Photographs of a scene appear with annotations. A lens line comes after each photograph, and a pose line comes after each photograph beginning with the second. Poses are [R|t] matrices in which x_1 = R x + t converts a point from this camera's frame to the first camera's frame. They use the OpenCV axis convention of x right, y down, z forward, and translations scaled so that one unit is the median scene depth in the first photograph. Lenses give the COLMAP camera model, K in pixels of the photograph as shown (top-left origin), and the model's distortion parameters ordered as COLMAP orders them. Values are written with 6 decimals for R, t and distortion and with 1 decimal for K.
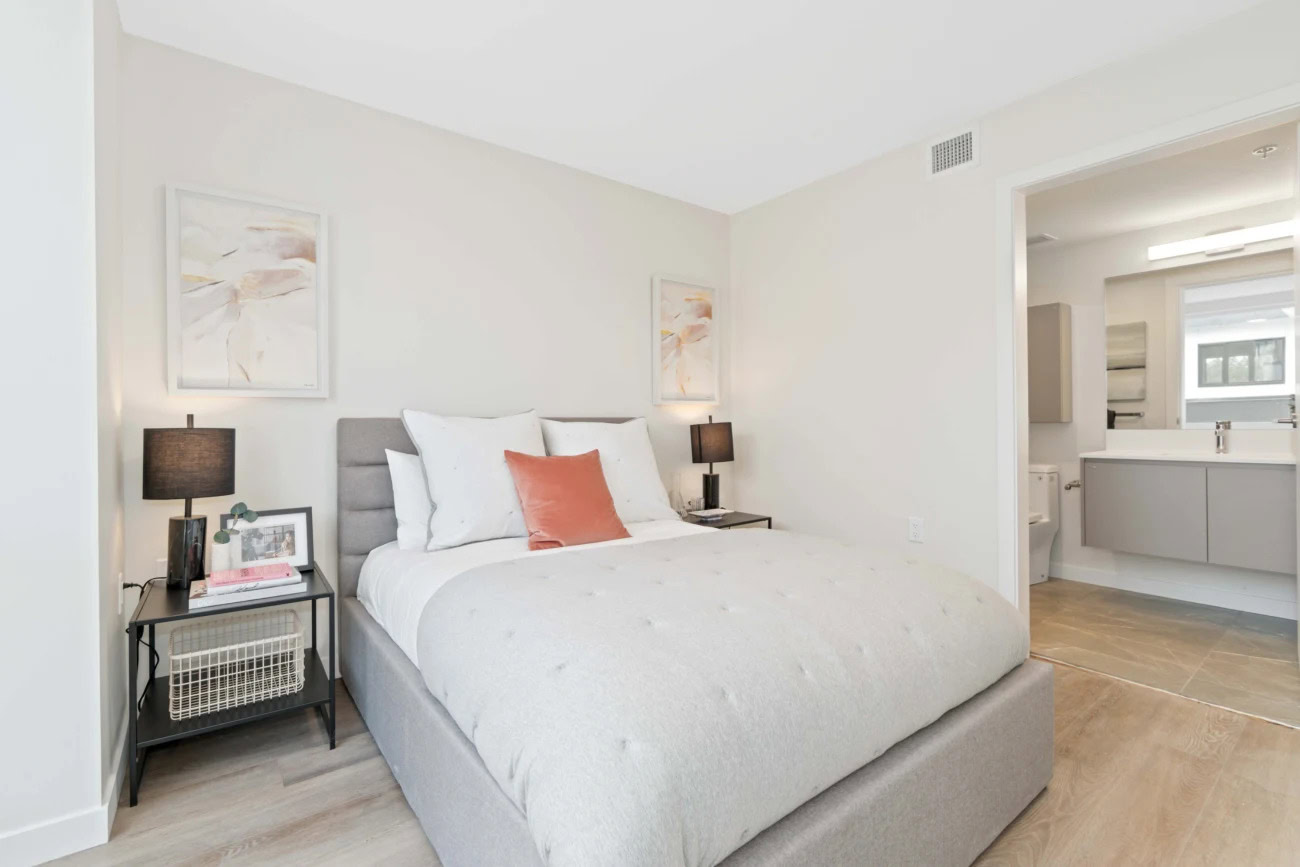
lens RADIAL K [[561.6, 0, 650.0], [0, 561.6, 433.5], [0, 0, 1]] dist [-0.000929, -0.000020]
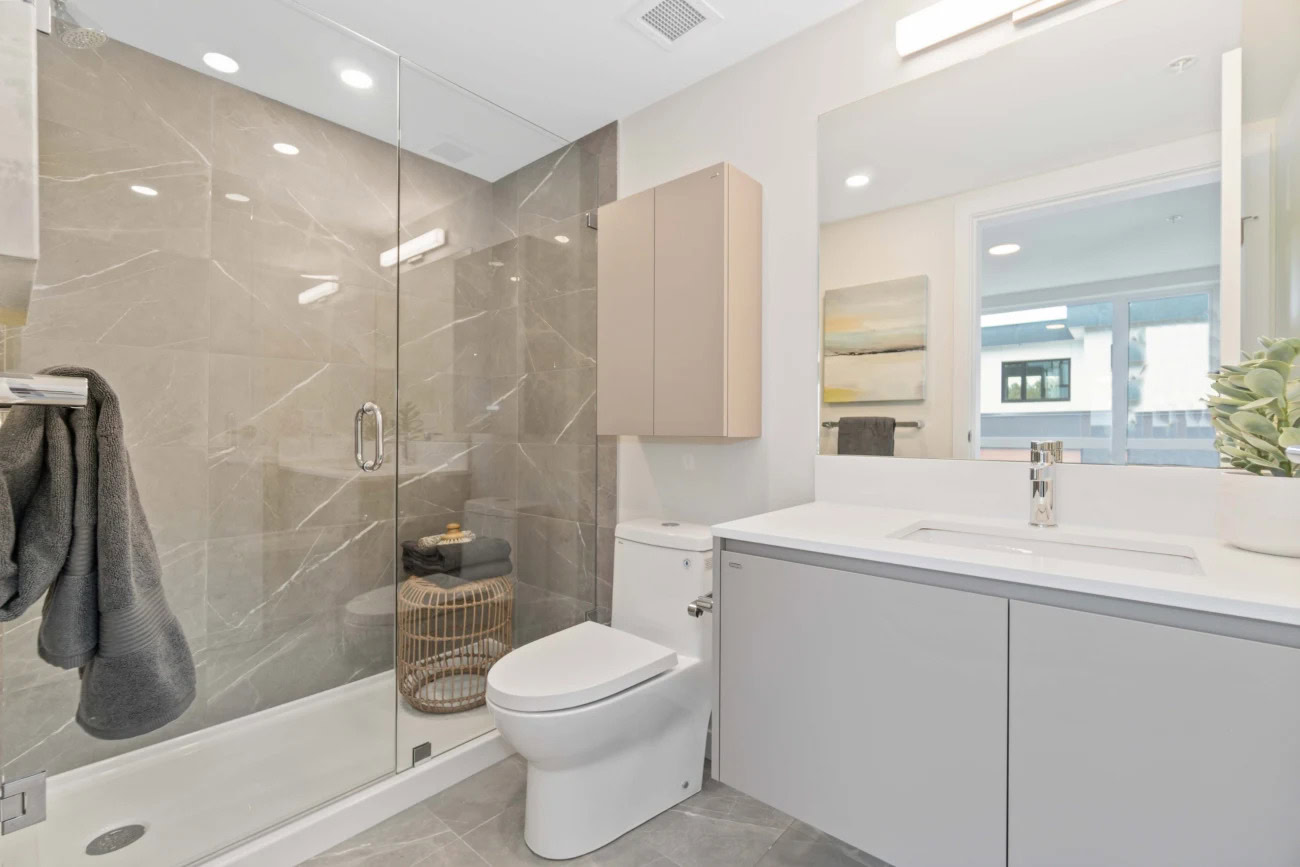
lens RADIAL K [[561.6, 0, 650.0], [0, 561.6, 433.5], [0, 0, 1]] dist [-0.000929, -0.000020]
pose [[0.977266, 0.012931, 0.211624, 0.454229], [-0.009916, 0.999834, -0.015300, -0.011827], [-0.211786, 0.012854, 0.977231, 0.457905]]
